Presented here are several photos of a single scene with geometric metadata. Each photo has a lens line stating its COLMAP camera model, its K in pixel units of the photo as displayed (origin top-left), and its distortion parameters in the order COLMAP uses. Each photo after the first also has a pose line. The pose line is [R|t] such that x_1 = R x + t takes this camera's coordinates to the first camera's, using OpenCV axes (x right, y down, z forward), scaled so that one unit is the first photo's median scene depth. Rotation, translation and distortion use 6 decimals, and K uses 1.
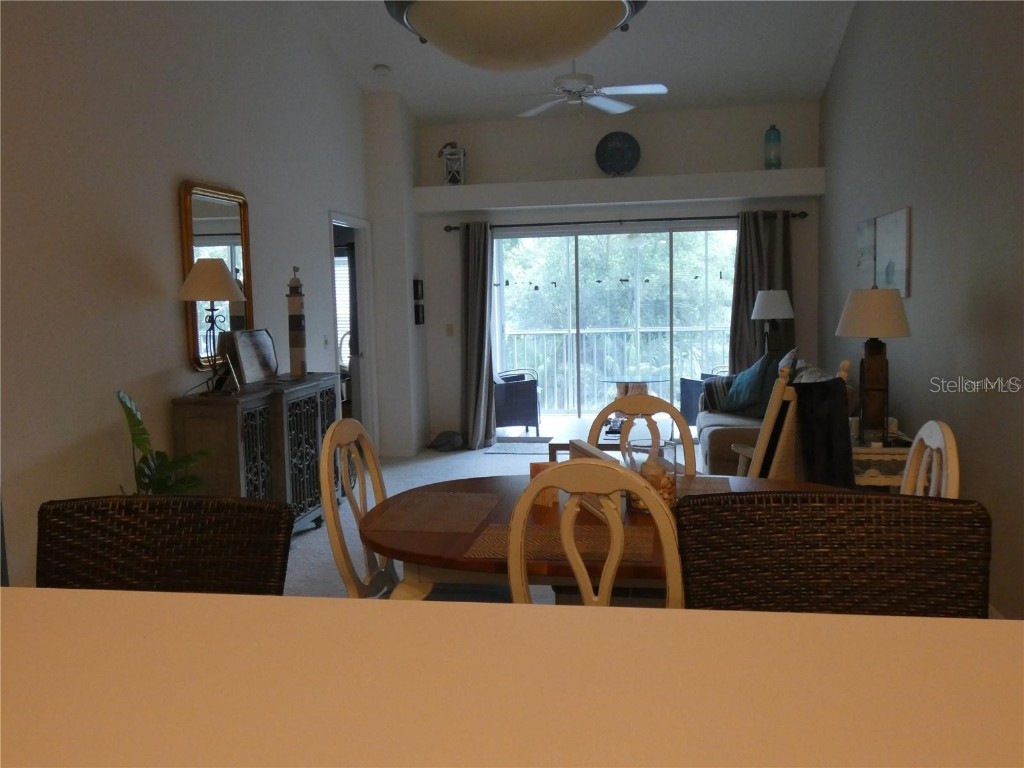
lens RADIAL K [[875.0, 0, 512.0], [0, 875.0, 384.0], [0, 0, 1]] dist [0.002156, -0.006502]
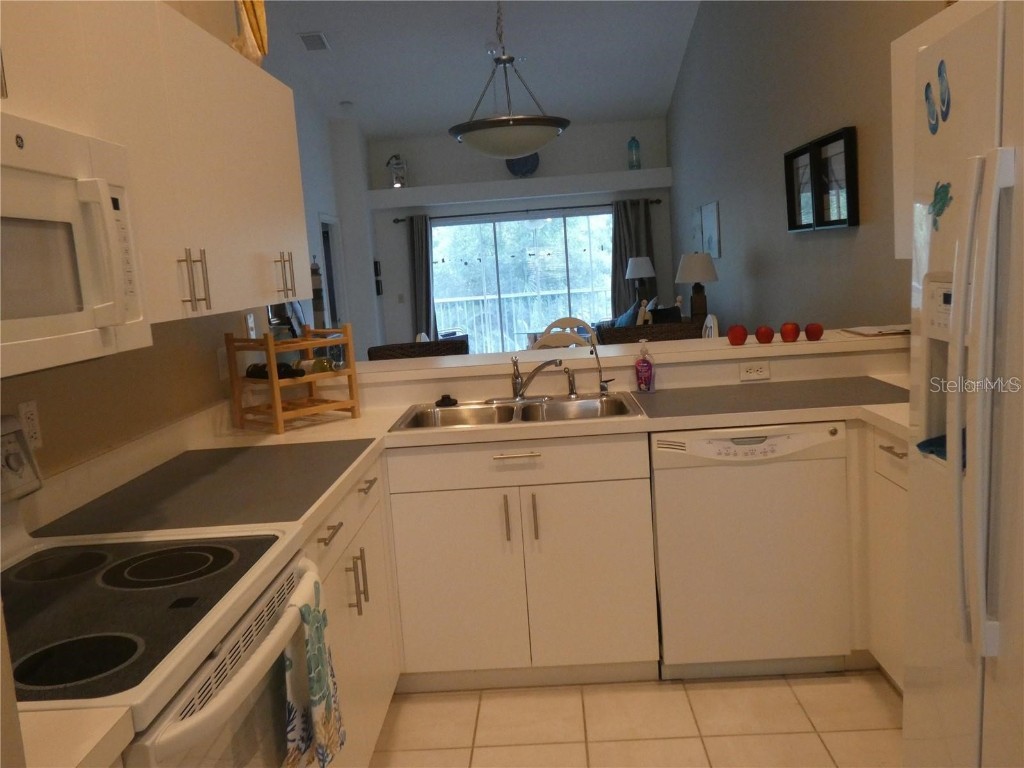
lens RADIAL K [[875.0, 0, 512.0], [0, 875.0, 384.0], [0, 0, 1]] dist [0.002156, -0.006502]
pose [[0.989600, -0.062535, 0.129539, -0.090755], [0.059083, 0.997792, 0.030326, 0.037788], [-0.131149, -0.022357, 0.991110, -0.338503]]
